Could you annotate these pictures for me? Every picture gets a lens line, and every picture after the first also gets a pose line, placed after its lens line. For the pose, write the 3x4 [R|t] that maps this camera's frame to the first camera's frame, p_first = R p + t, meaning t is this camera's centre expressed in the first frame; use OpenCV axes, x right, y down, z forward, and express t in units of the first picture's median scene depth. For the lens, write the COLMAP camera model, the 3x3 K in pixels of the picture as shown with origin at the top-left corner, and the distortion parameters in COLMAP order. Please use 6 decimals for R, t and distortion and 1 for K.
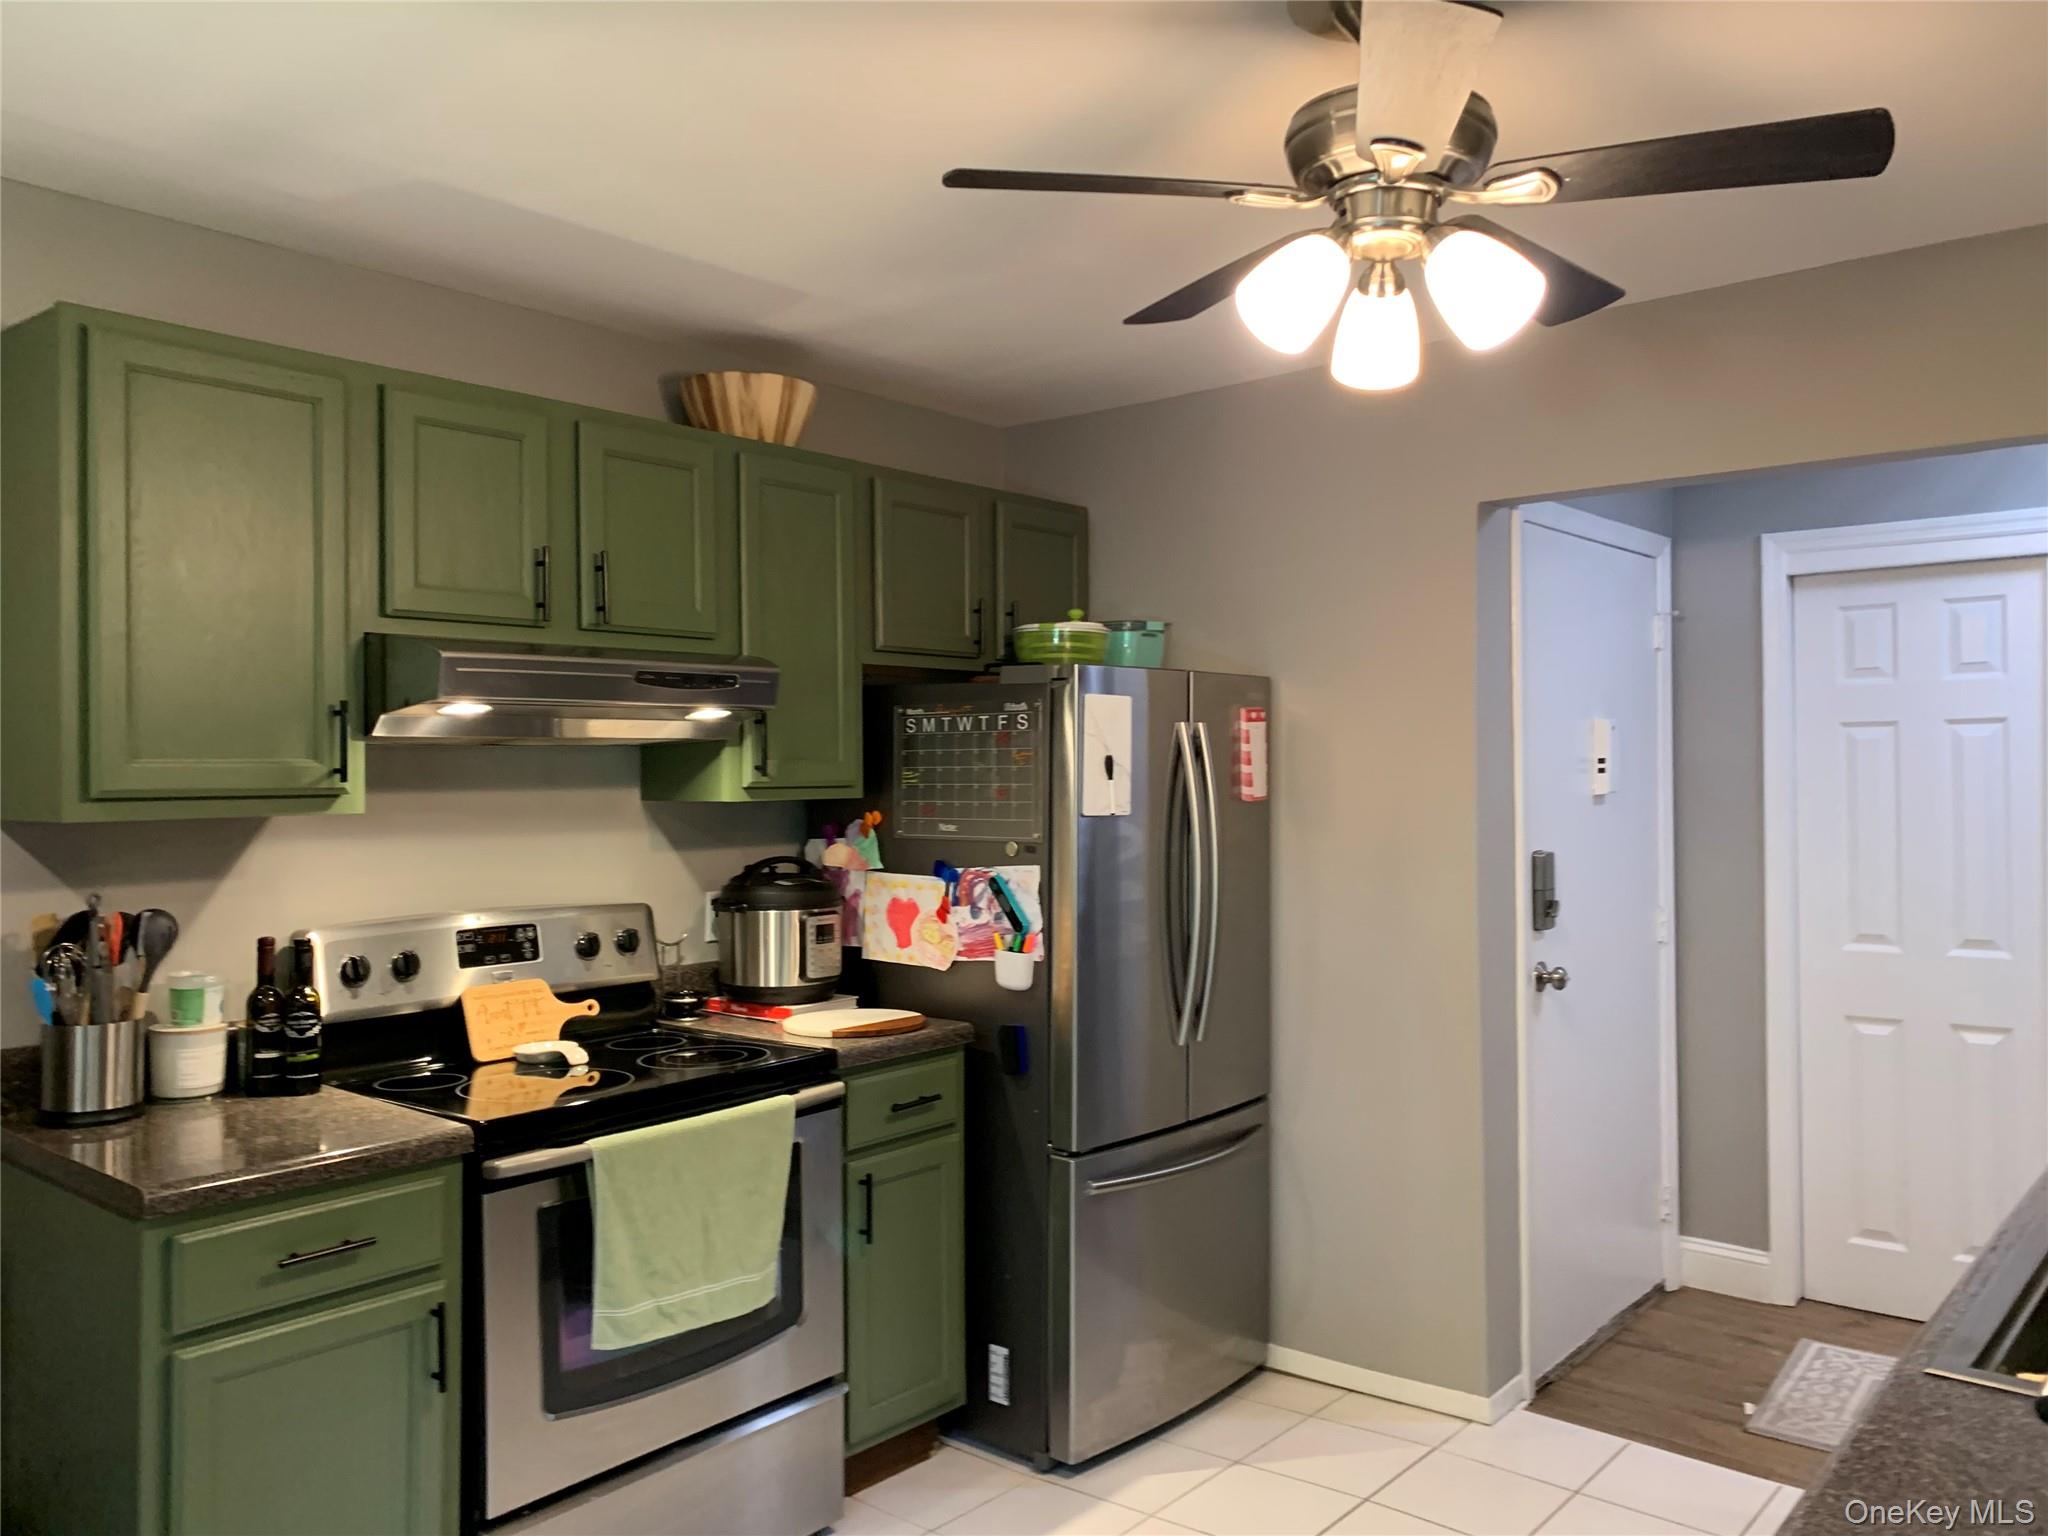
lens RADIAL K [[1565.8, 0, 1060.0], [0, 1565.8, 763.1], [0, 0, 1]] dist [0.021990, -0.004949]
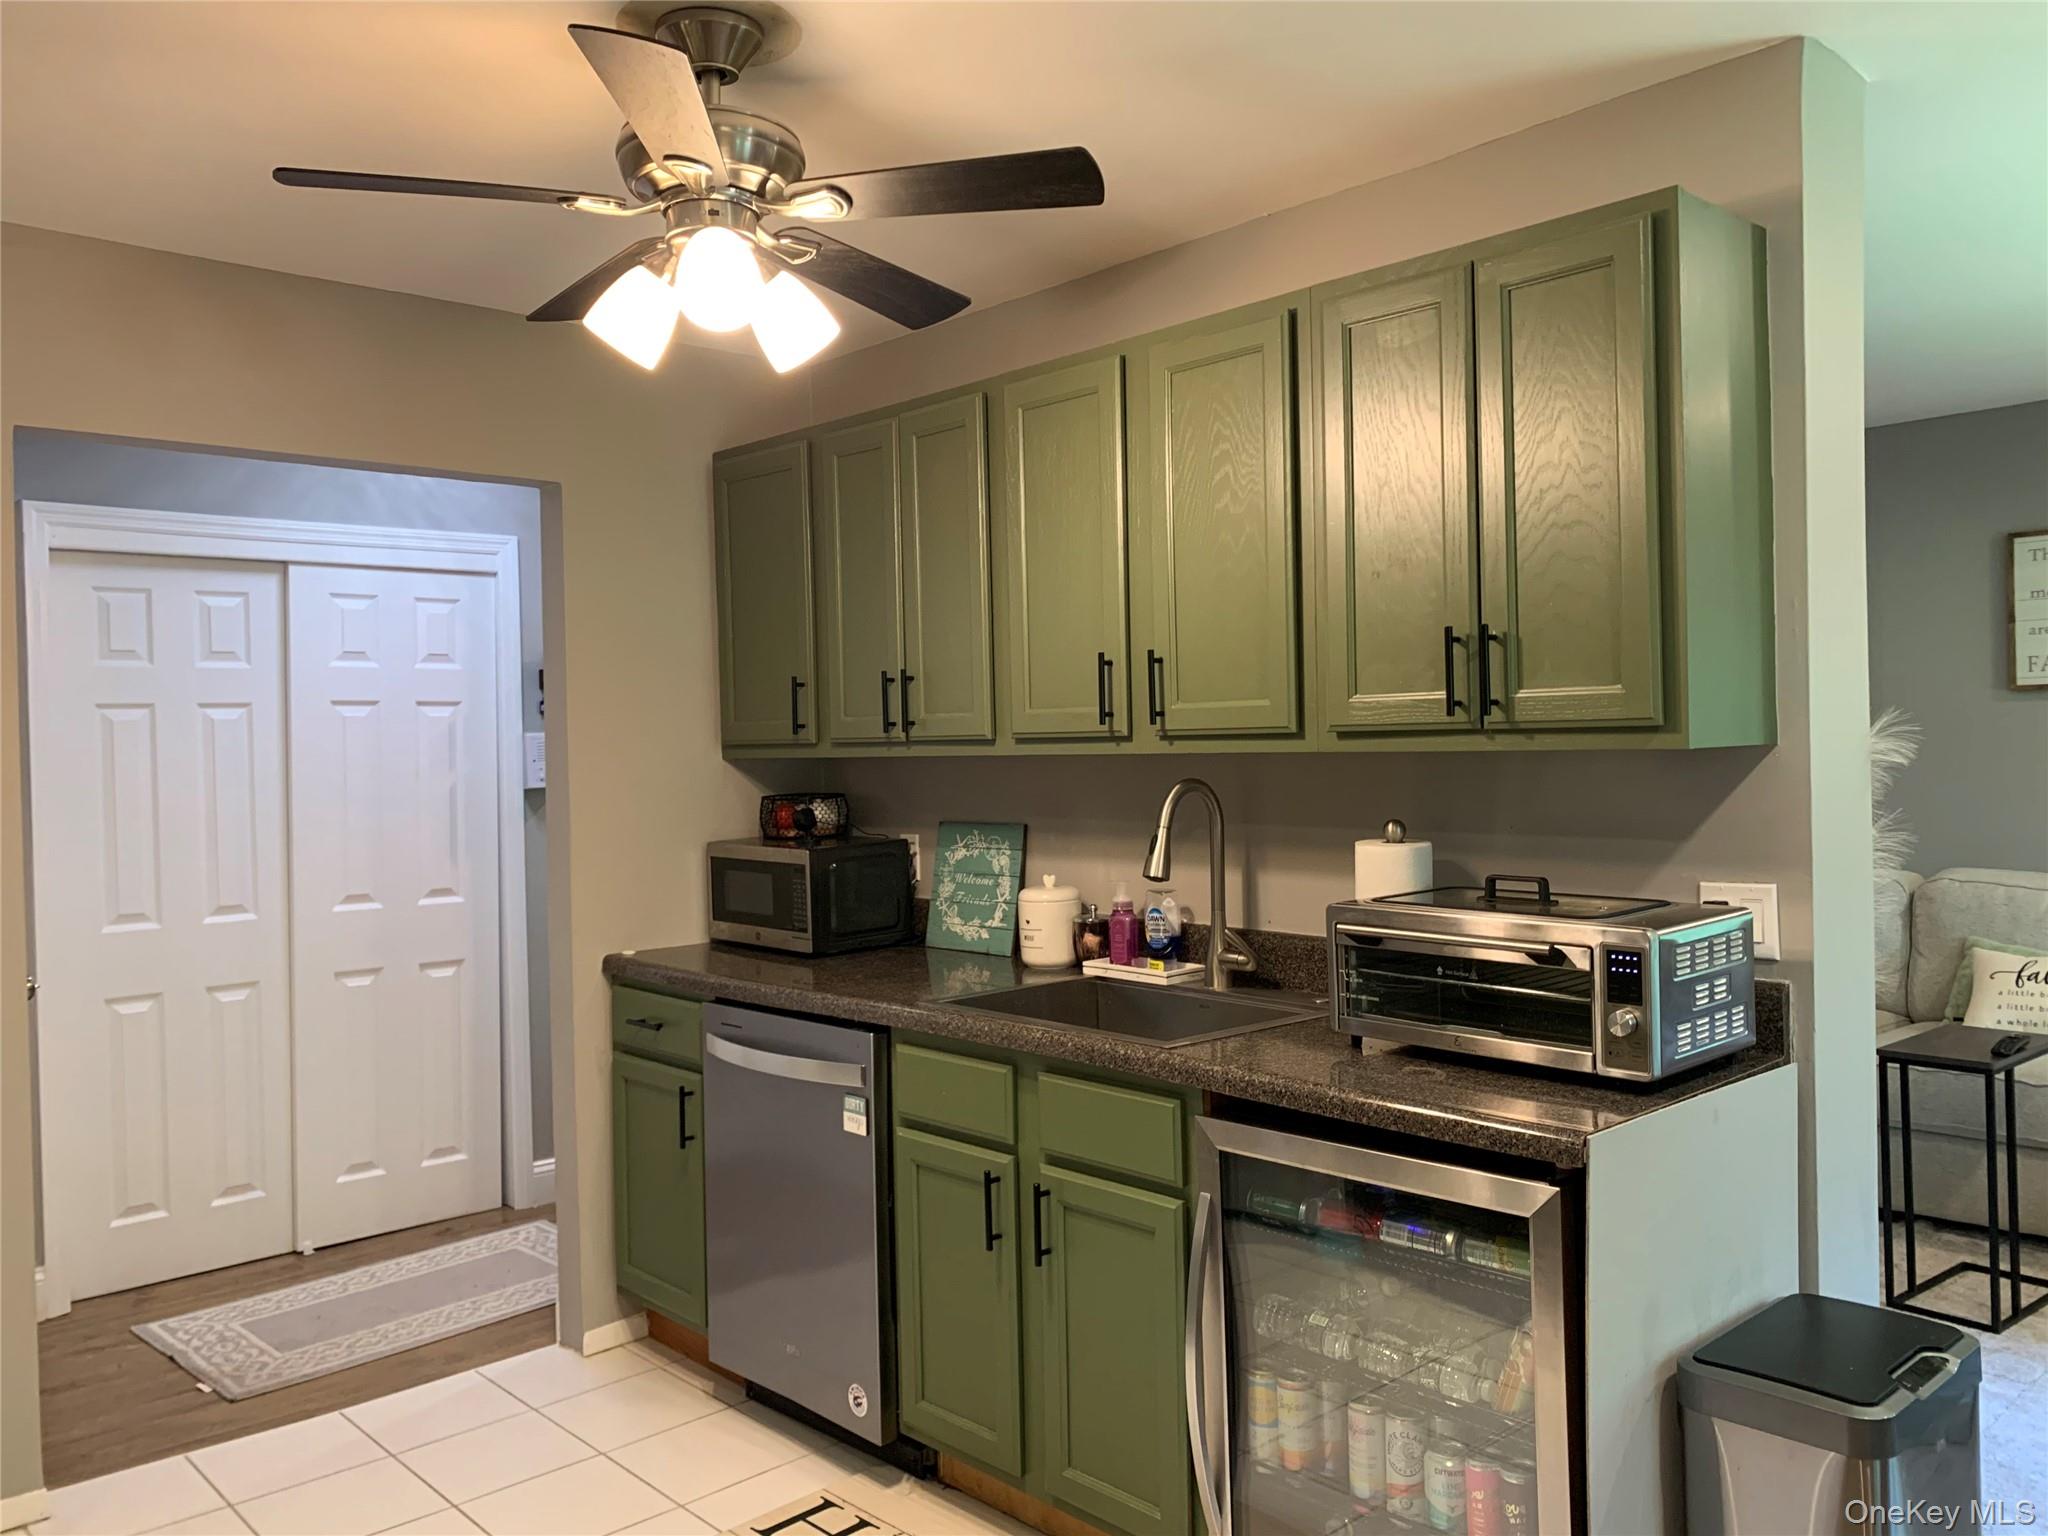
lens RADIAL K [[1565.8, 0, 1060.0], [0, 1565.8, 763.1], [0, 0, 1]] dist [0.021990, -0.004949]
pose [[0.120298, -0.013507, 0.992646, -0.438622], [0.009497, 0.999877, 0.012454, 0.005099], [-0.992692, 0.007929, 0.120412, 0.303391]]
